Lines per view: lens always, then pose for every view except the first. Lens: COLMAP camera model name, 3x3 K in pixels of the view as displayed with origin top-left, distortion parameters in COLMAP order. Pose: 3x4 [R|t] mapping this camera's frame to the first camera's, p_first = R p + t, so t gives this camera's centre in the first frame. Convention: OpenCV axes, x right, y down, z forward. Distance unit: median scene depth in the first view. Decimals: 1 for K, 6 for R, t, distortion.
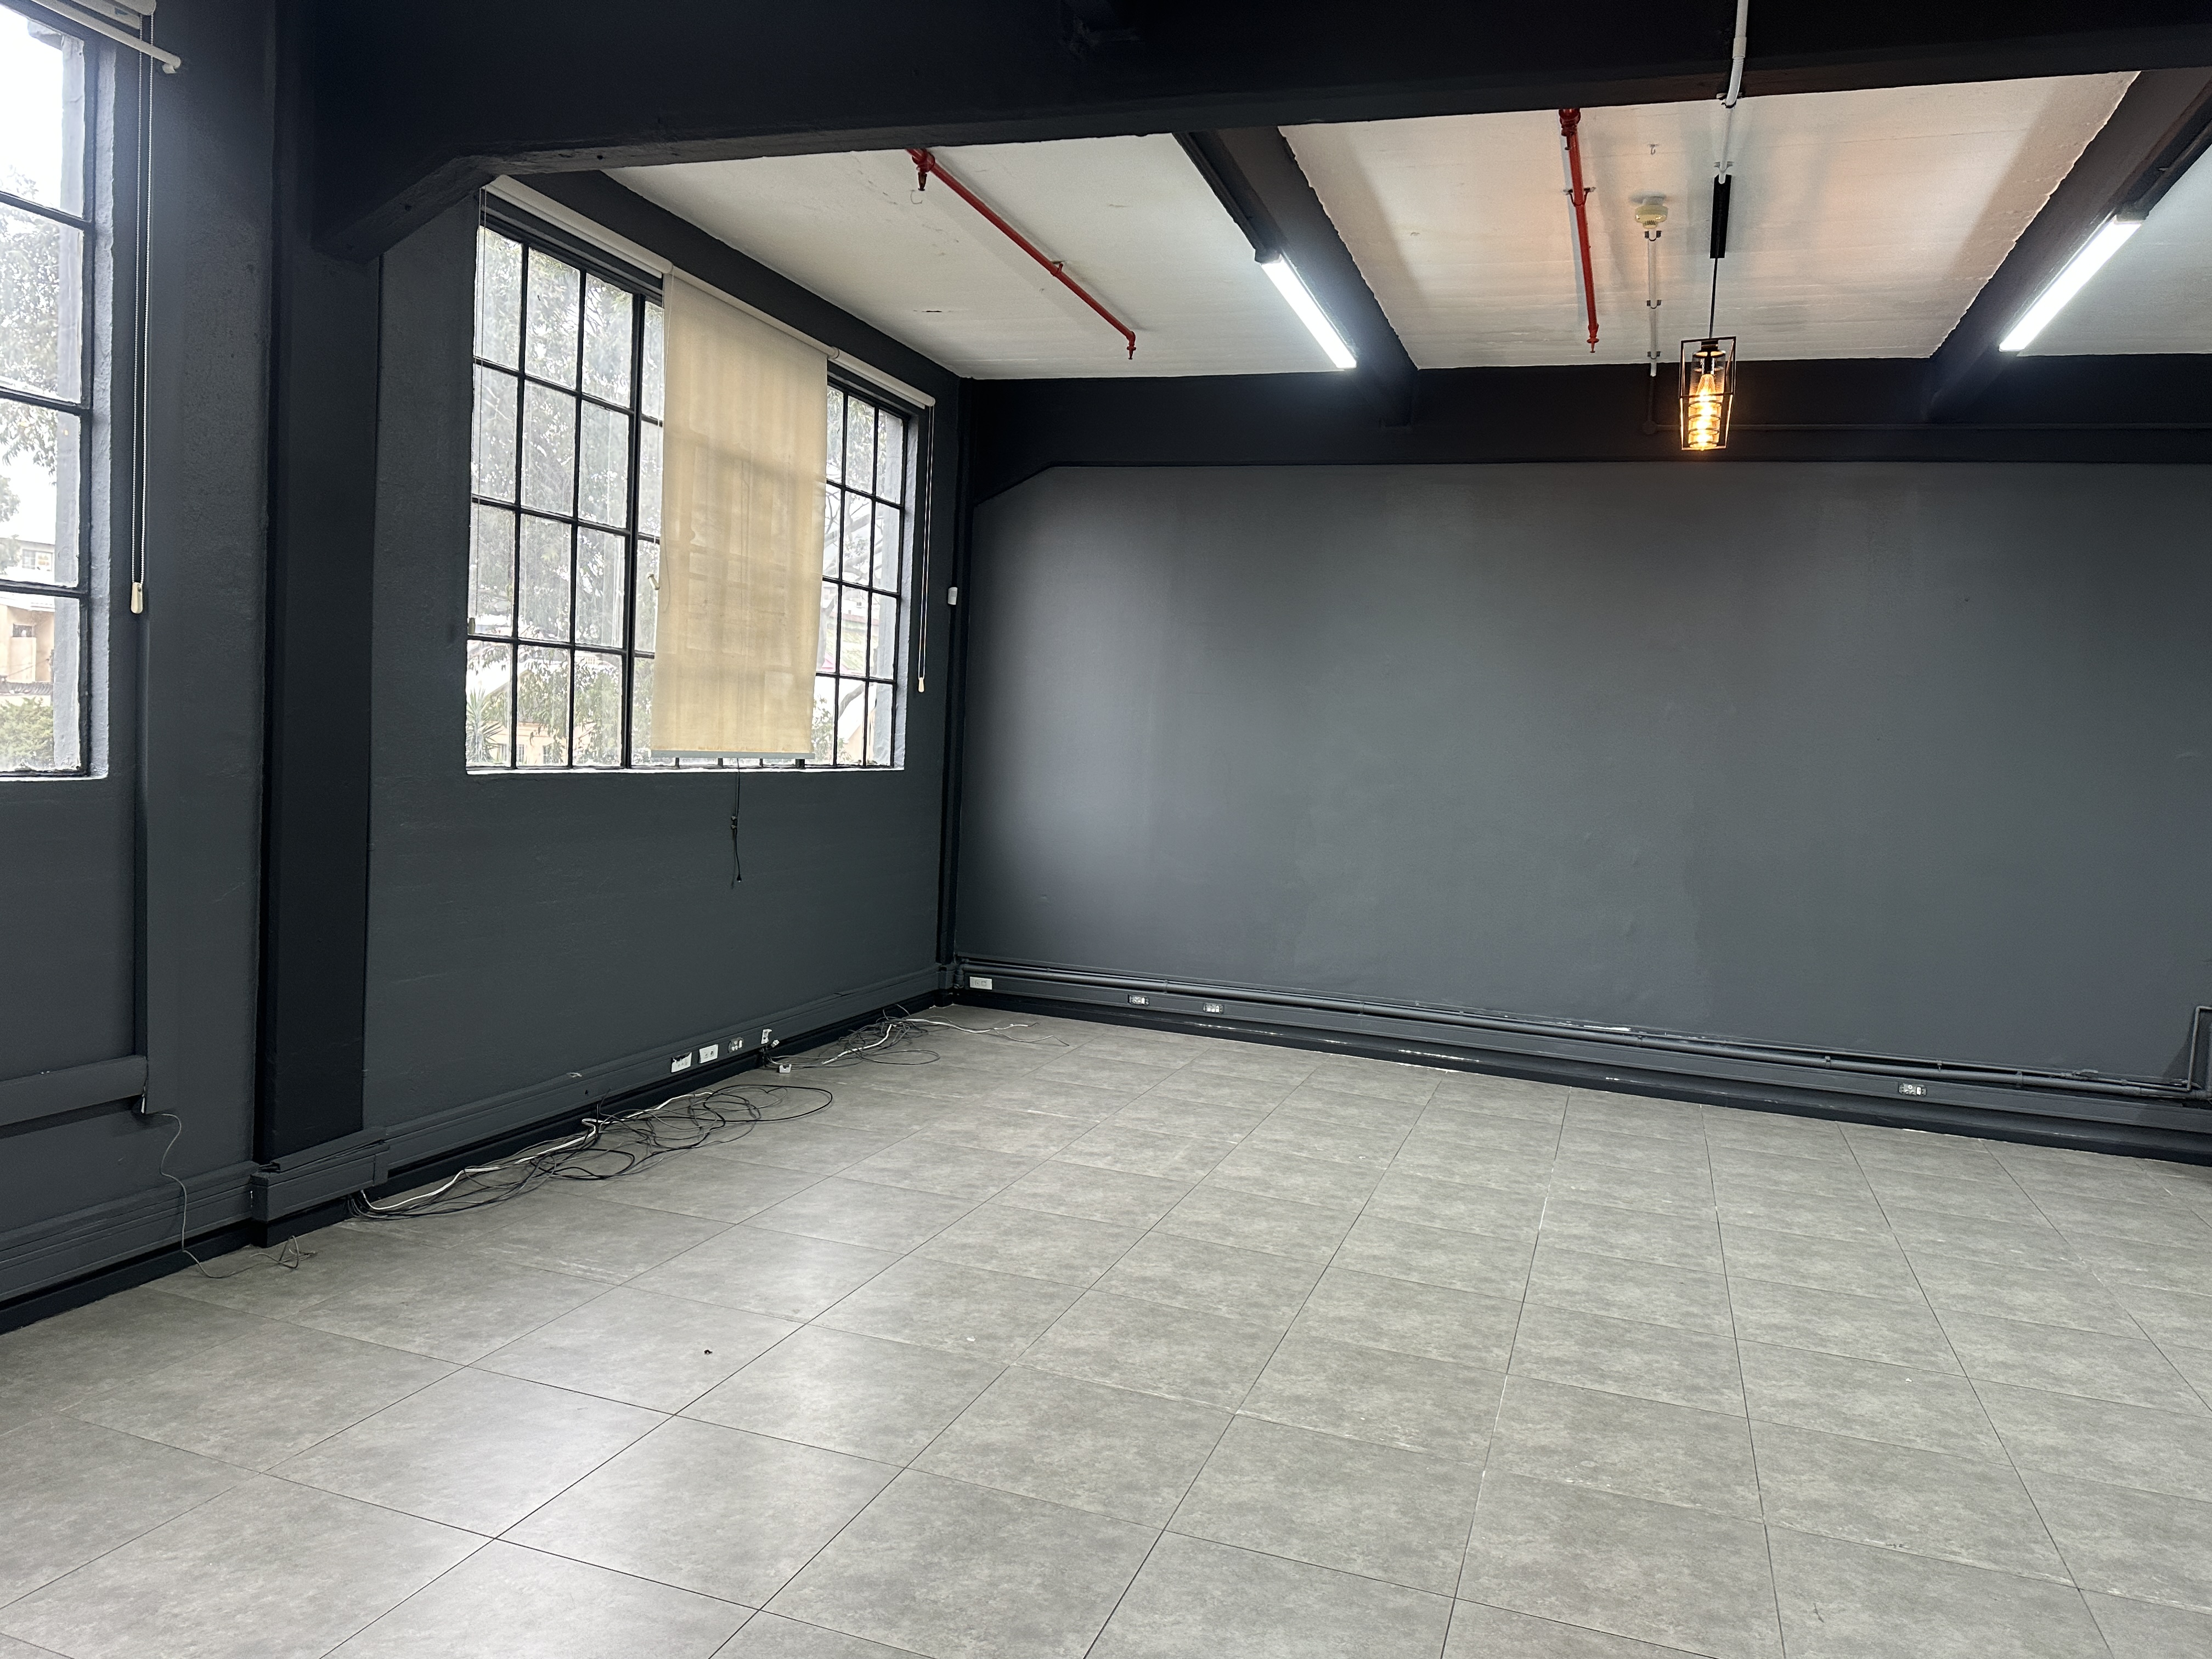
lens RADIAL K [[1531.8, 0, 1112.7], [0, 1531.8, 827.7], [0, 0, 1]] dist [0.031485, -0.038235]
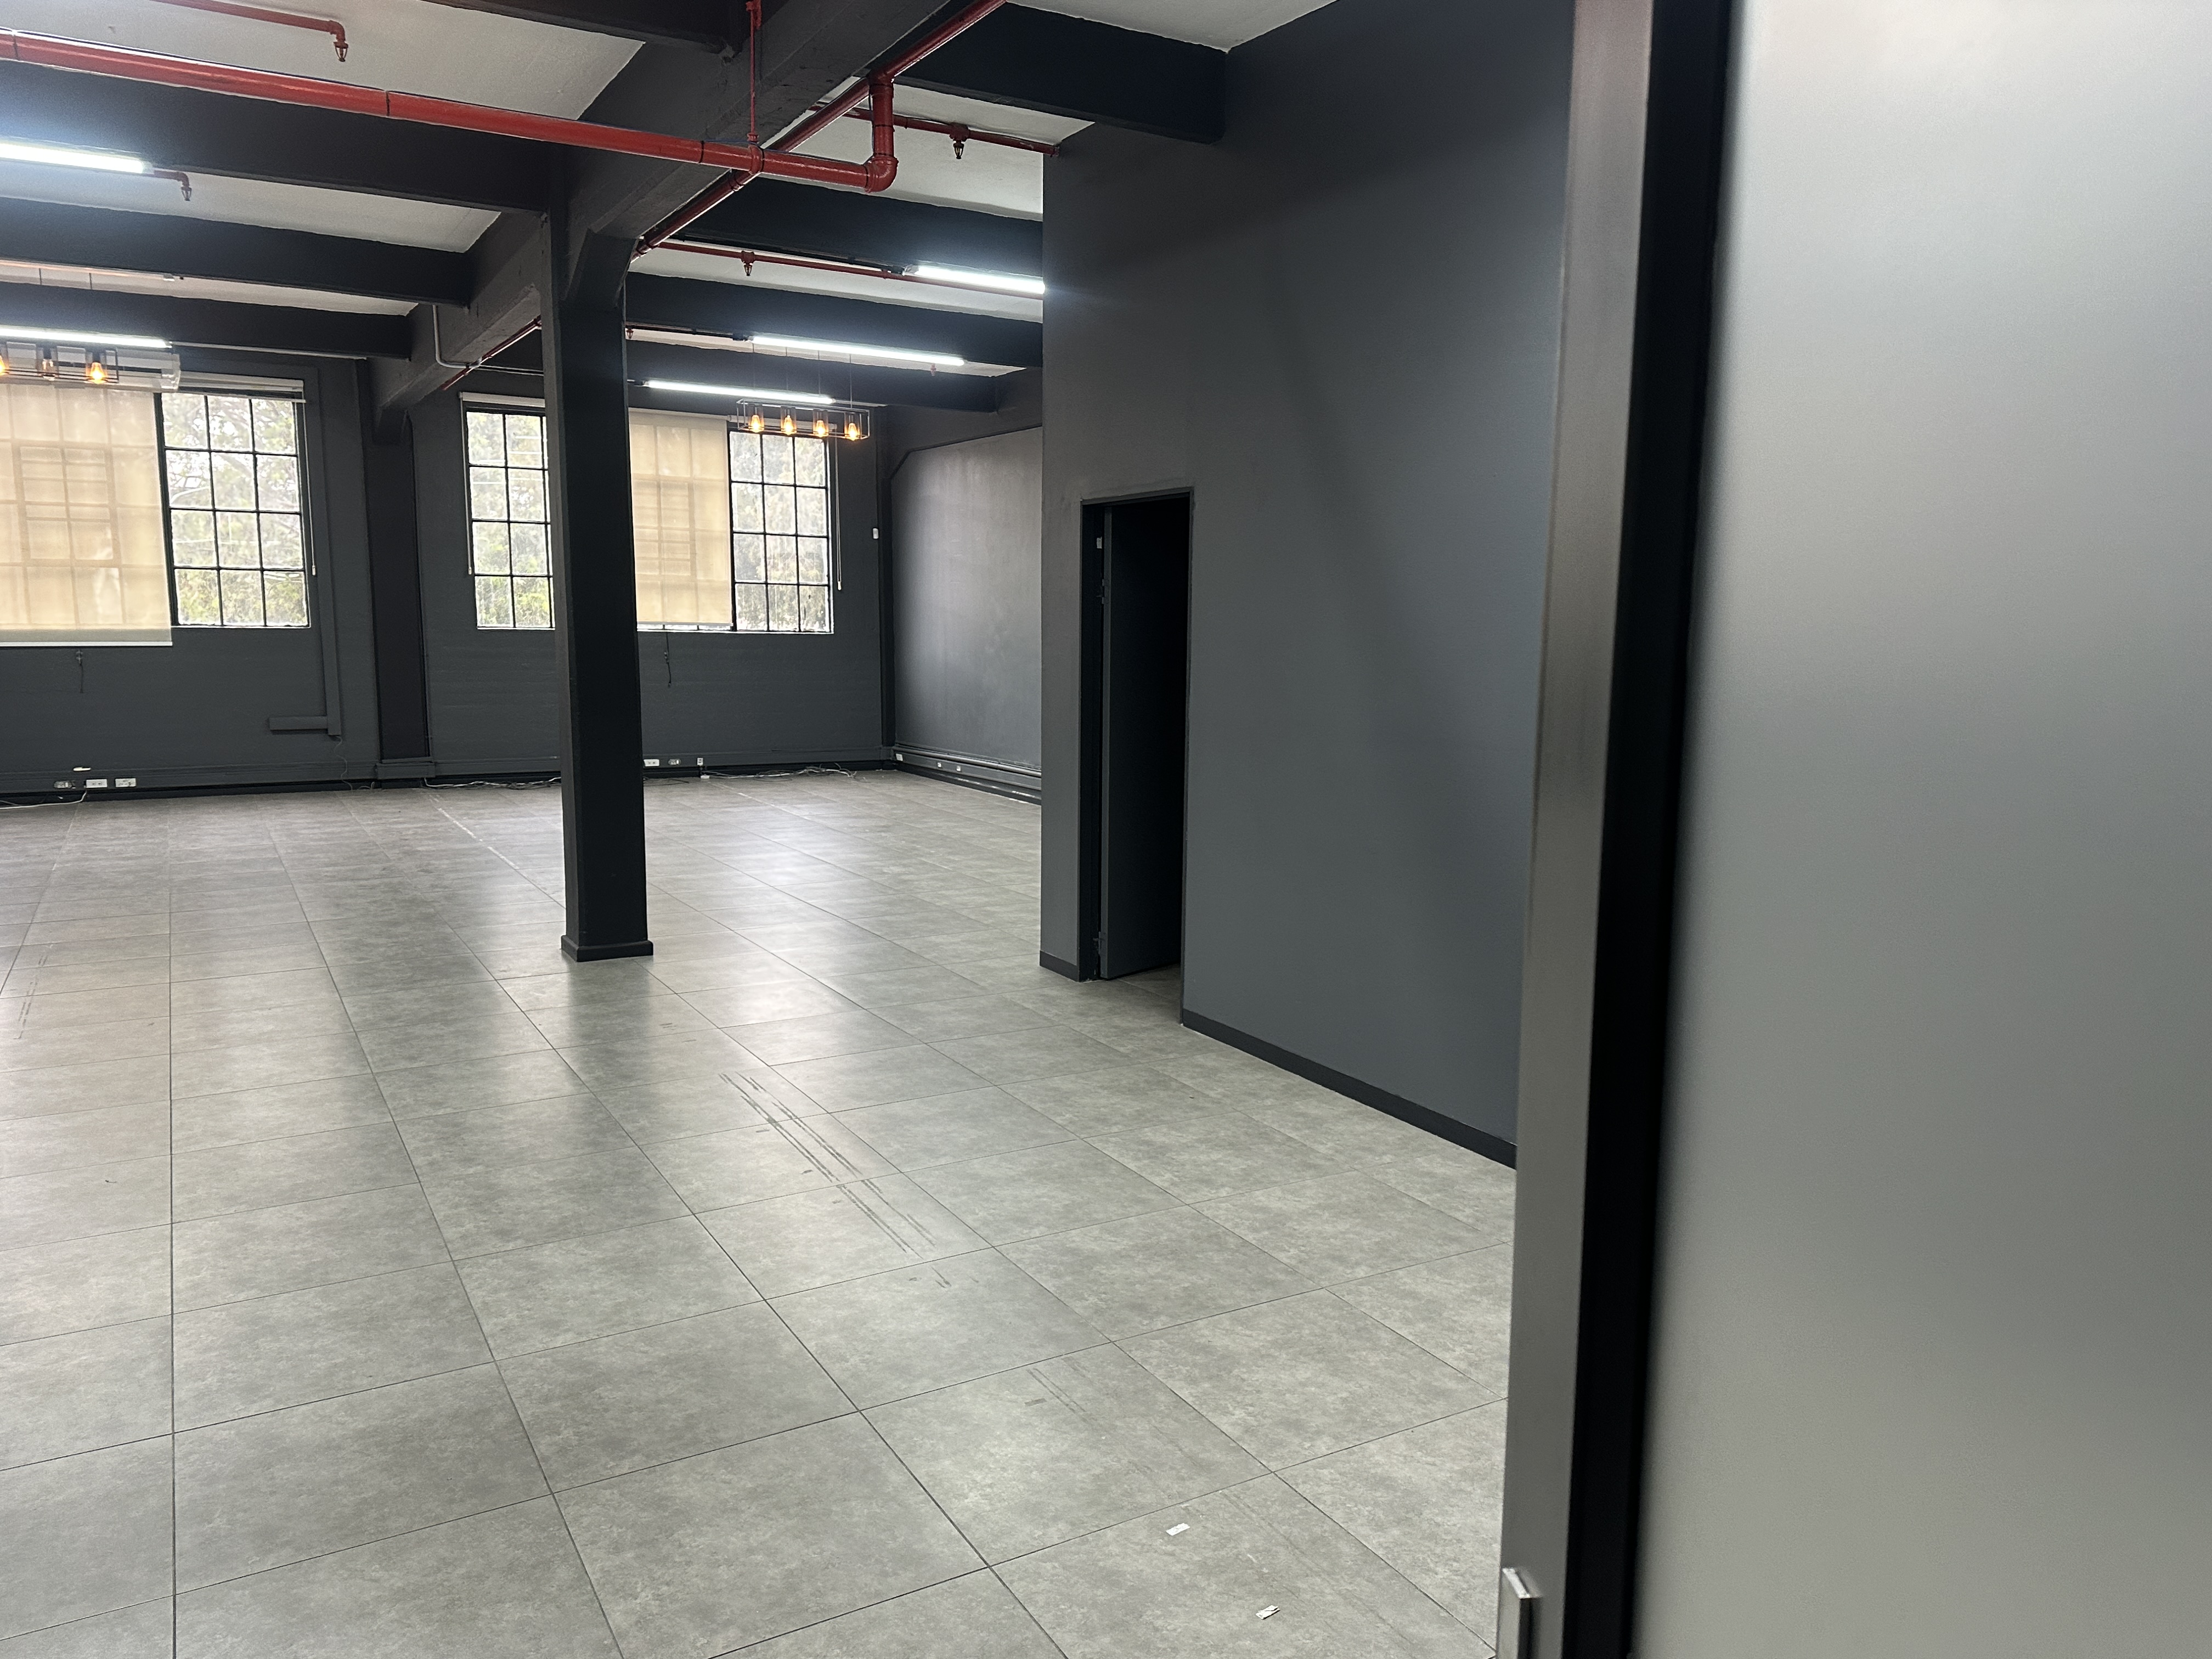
lens RADIAL K [[1531.8, 0, 1116.8], [0, 1531.8, 849.4], [0, 0, 1]] dist [0.031485, -0.038235]
pose [[0.777202, 0.051800, -0.627115, 1.556537], [-0.013046, 0.997718, 0.066244, 0.112990], [0.629116, -0.043303, 0.776104, -0.258751]]
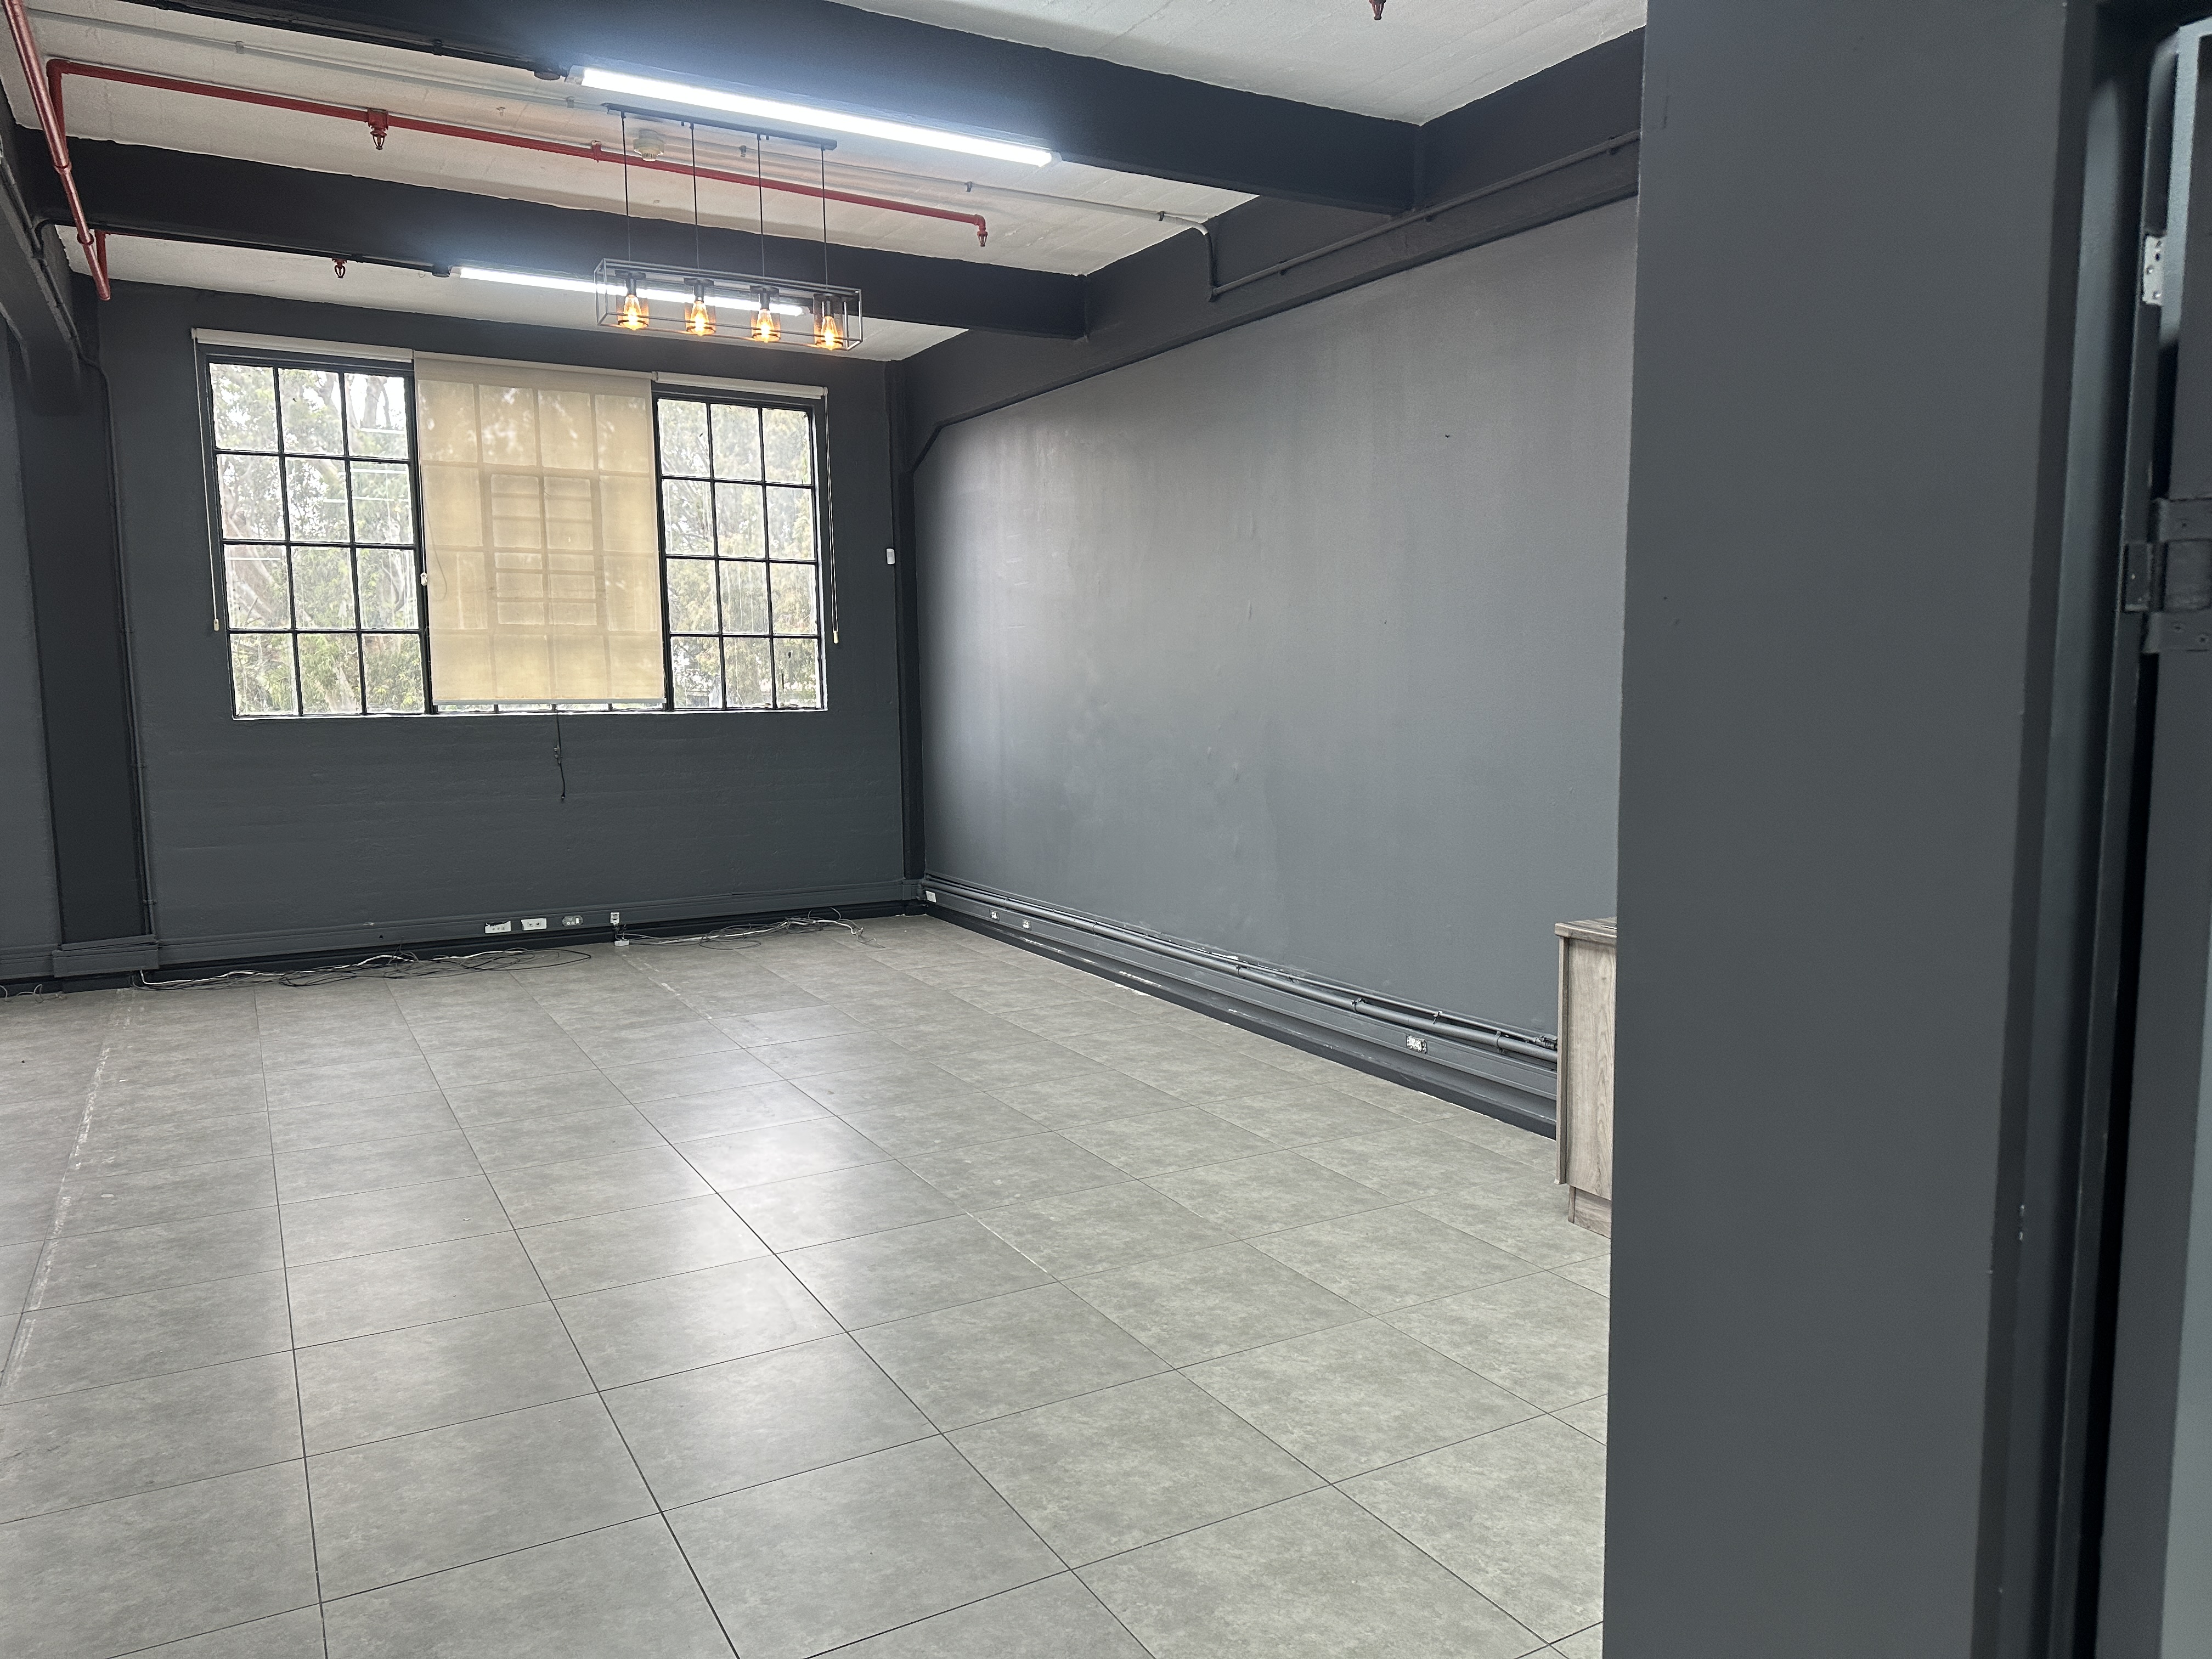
lens RADIAL K [[1531.8, 0, 1118.1], [0, 1531.8, 841.1], [0, 0, 1]] dist [0.031485, -0.038235]
pose [[0.763275, 0.009858, -0.645999, 0.969883], [0.007267, 0.999689, 0.023842, 0.044278], [0.646033, -0.022892, 0.762966, 0.294194]]
